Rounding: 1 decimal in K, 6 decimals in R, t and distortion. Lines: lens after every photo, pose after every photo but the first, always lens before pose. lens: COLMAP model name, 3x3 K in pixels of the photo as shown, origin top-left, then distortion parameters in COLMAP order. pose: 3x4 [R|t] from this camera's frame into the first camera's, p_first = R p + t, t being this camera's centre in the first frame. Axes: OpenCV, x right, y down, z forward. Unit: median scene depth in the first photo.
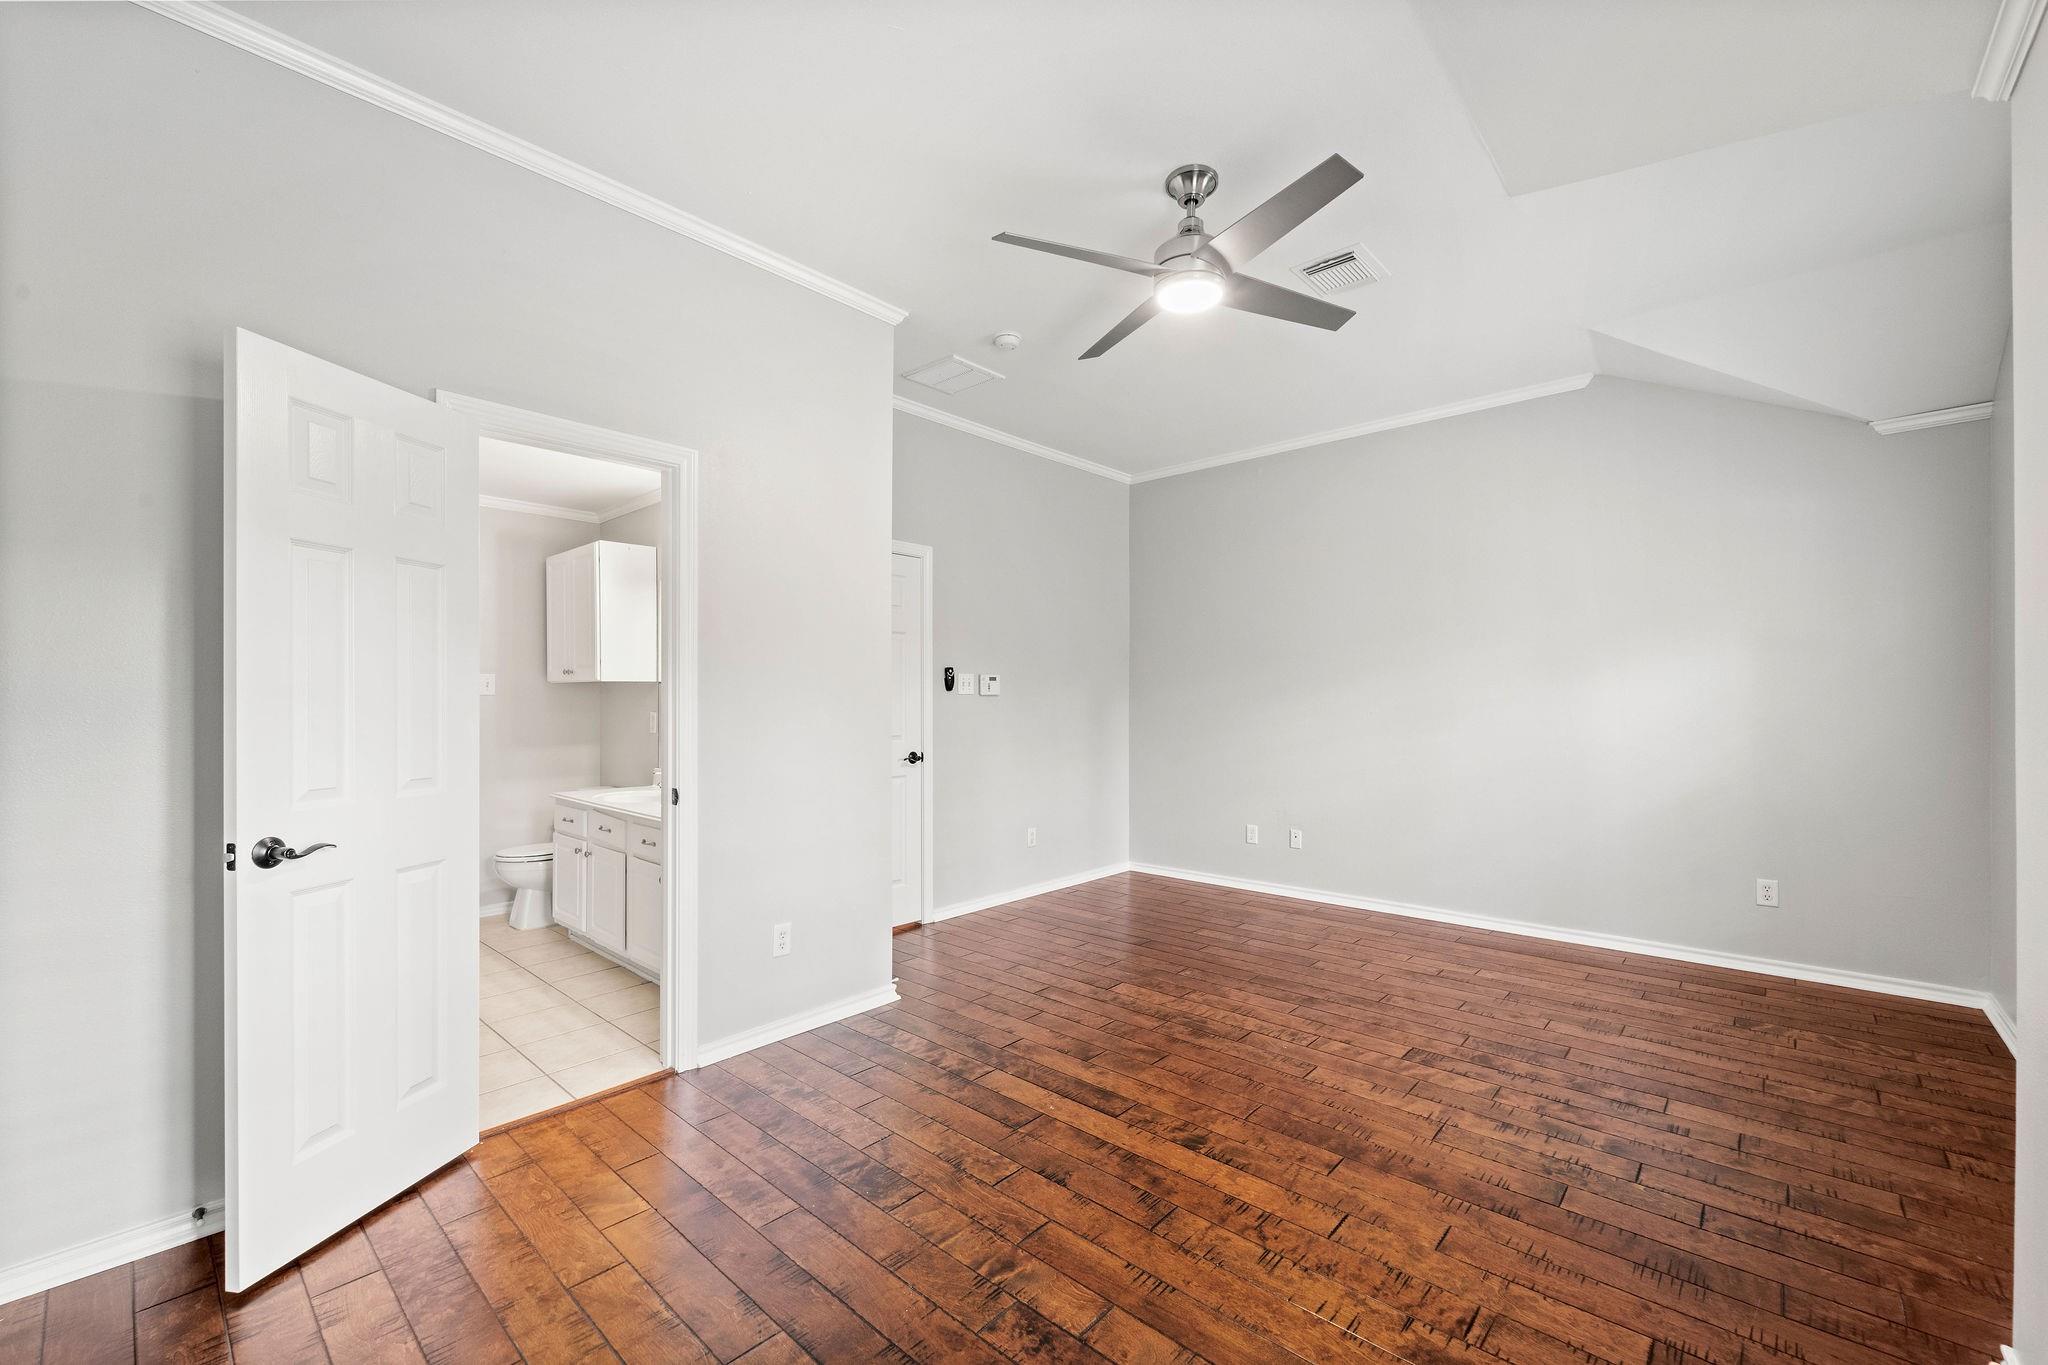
lens RADIAL K [[832.4, 0, 1027.5], [0, 832.4, 701.9], [0, 0, 1]] dist [0.001013, -0.000396]
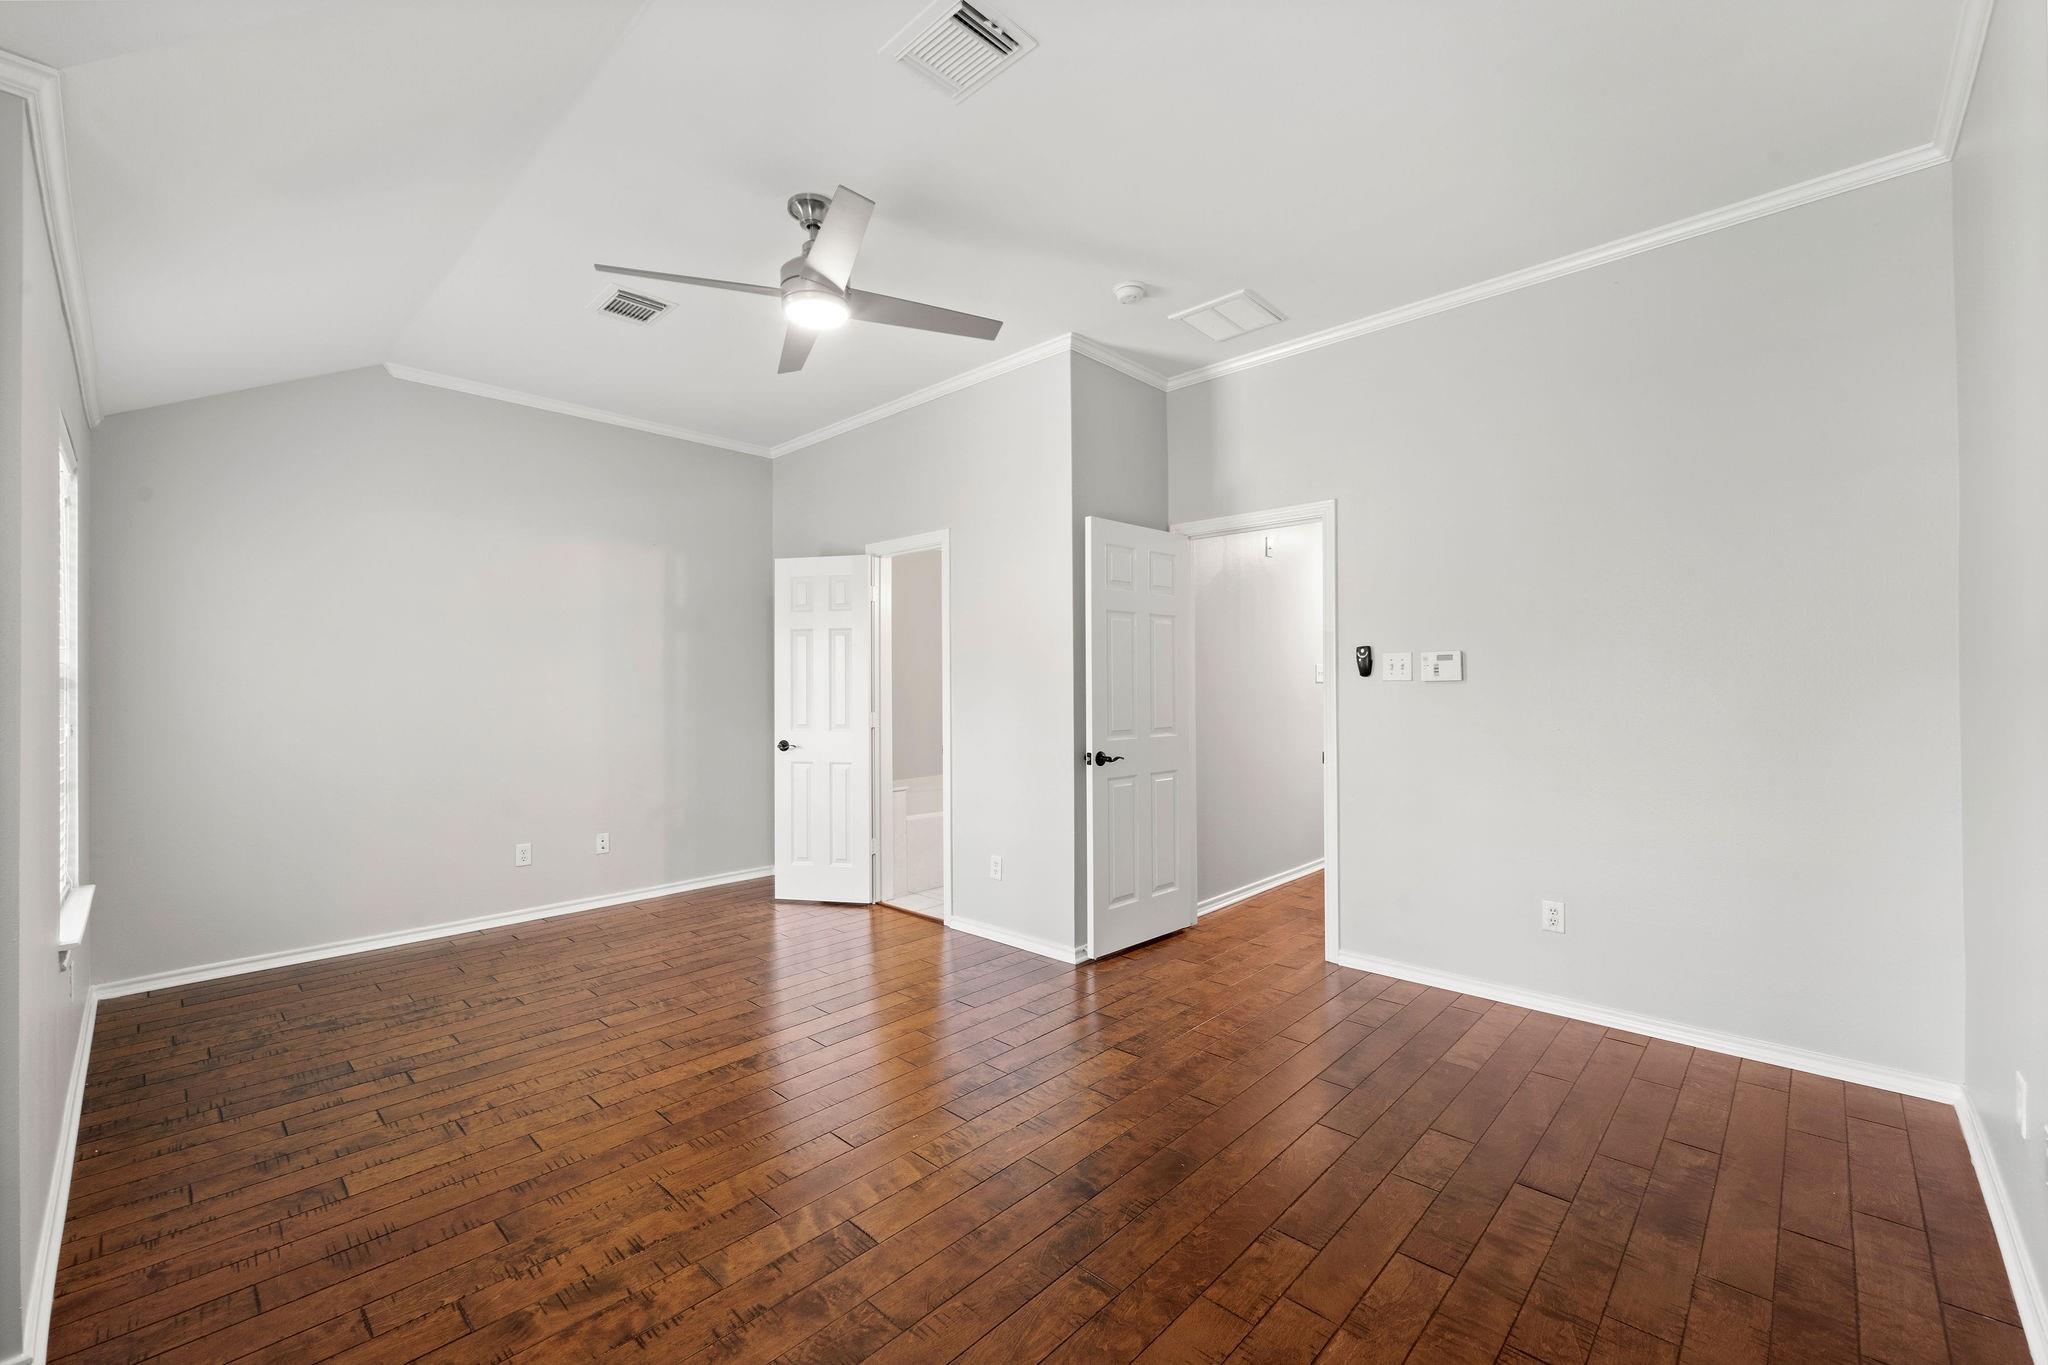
lens RADIAL K [[832.8, 0, 1030.5], [0, 832.8, 681.8], [0, 0, 1]] dist [0.001719, -0.000327]
pose [[-0.020710, -0.005250, -0.999772, 1.195908], [0.002041, 0.999984, -0.005293, -0.008472], [0.999783, -0.002151, -0.020699, 1.232307]]
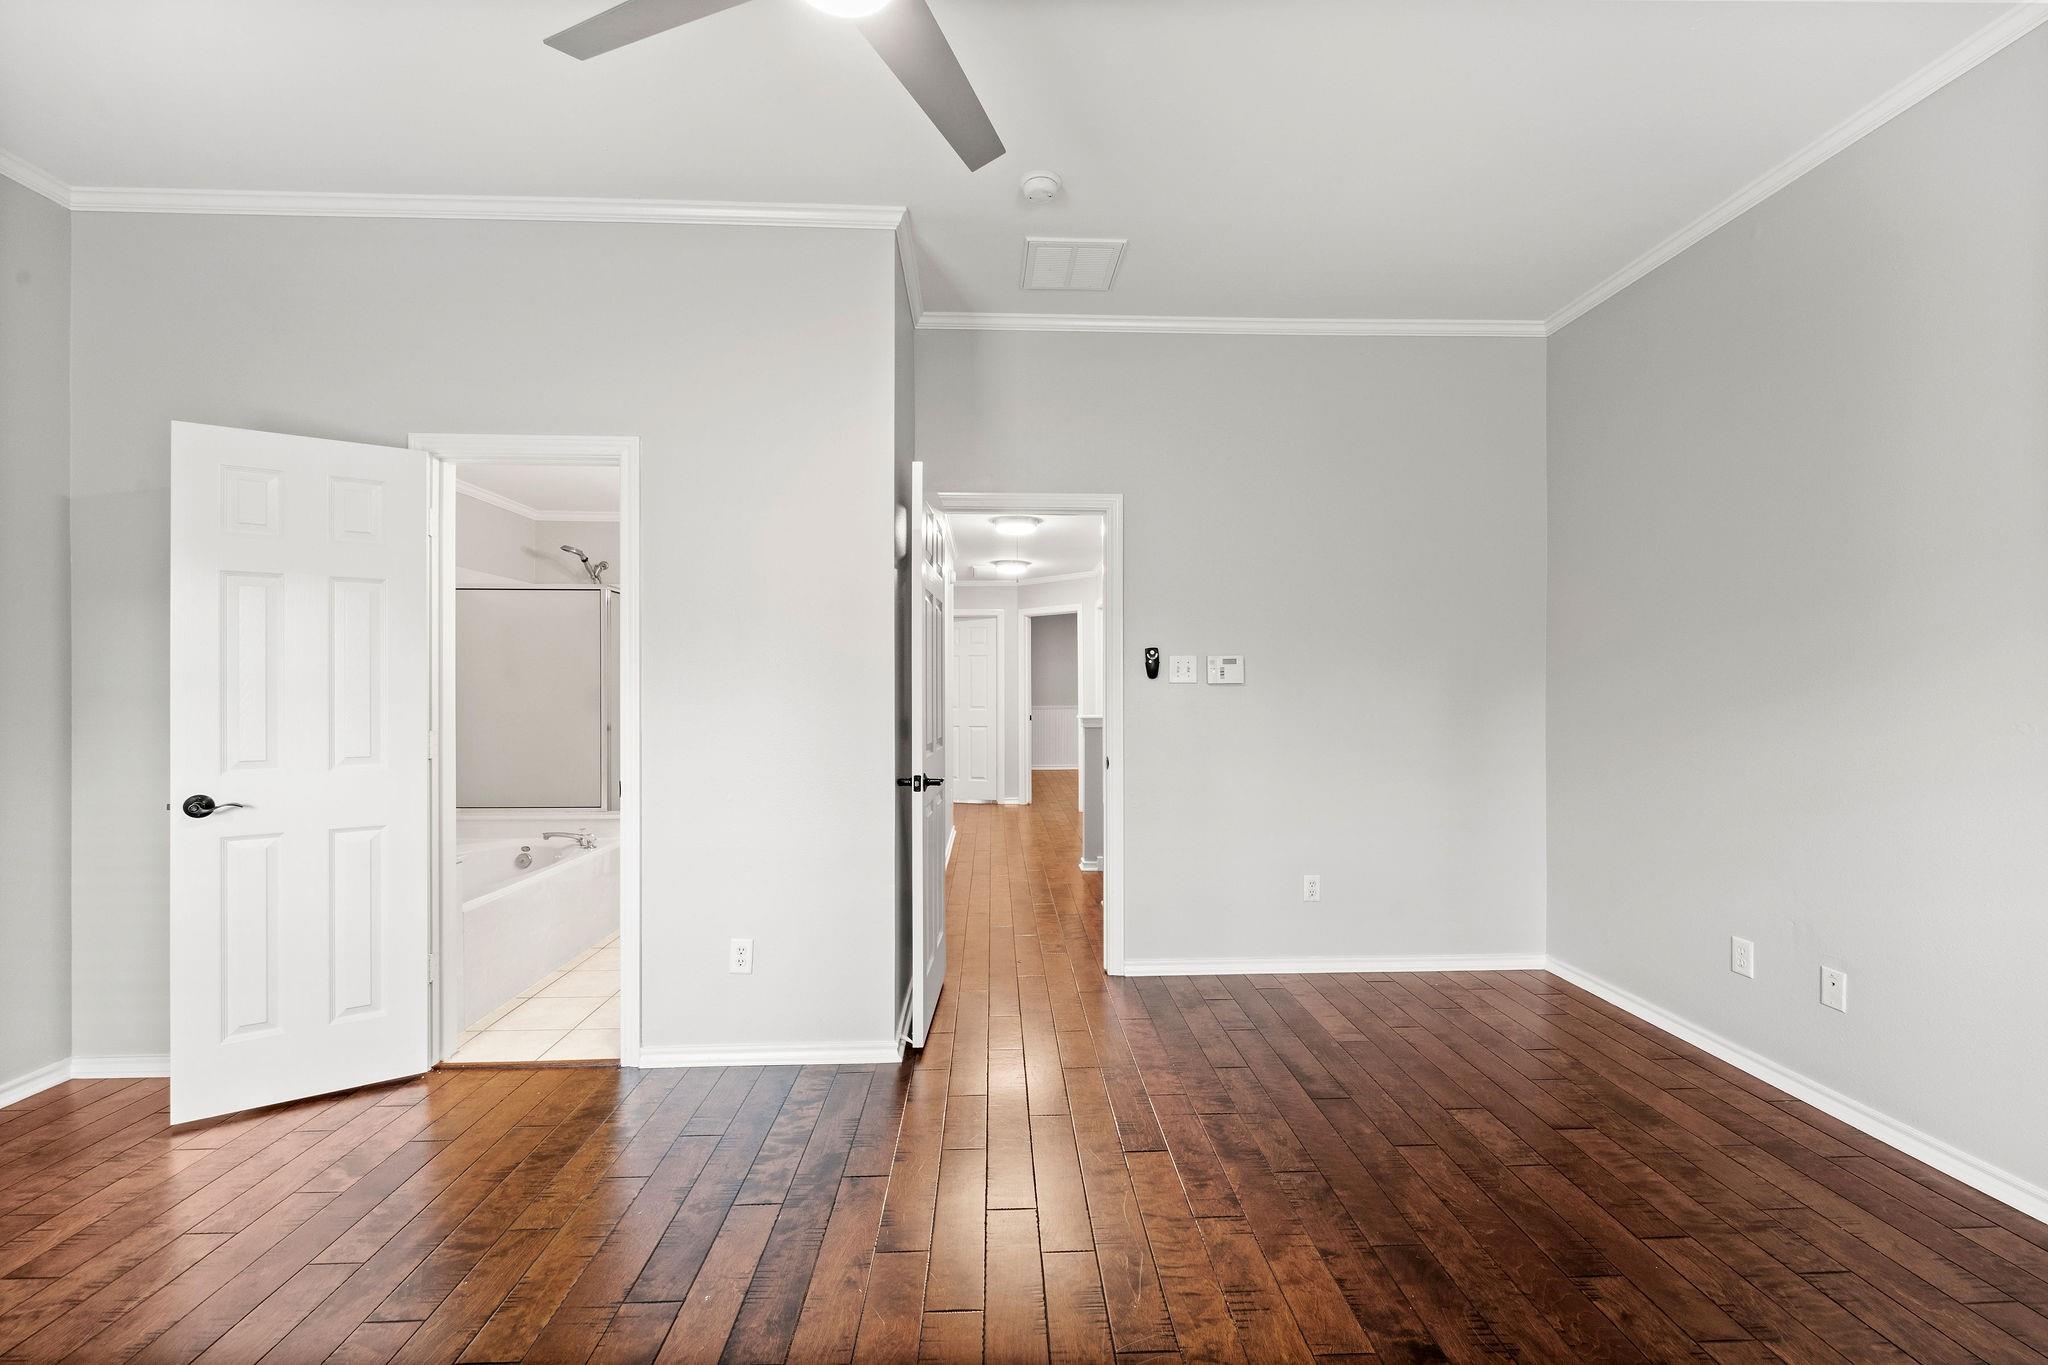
lens RADIAL K [[836.7, 0, 1029.4], [0, 836.7, 688.3], [0, 0, 1]] dist [0.001160, -0.000223]
pose [[0.701035, 0.001857, -0.713124, 0.654412], [-0.001492, 0.999998, 0.001137, -0.008516], [0.713125, 0.000266, 0.701037, 0.665173]]
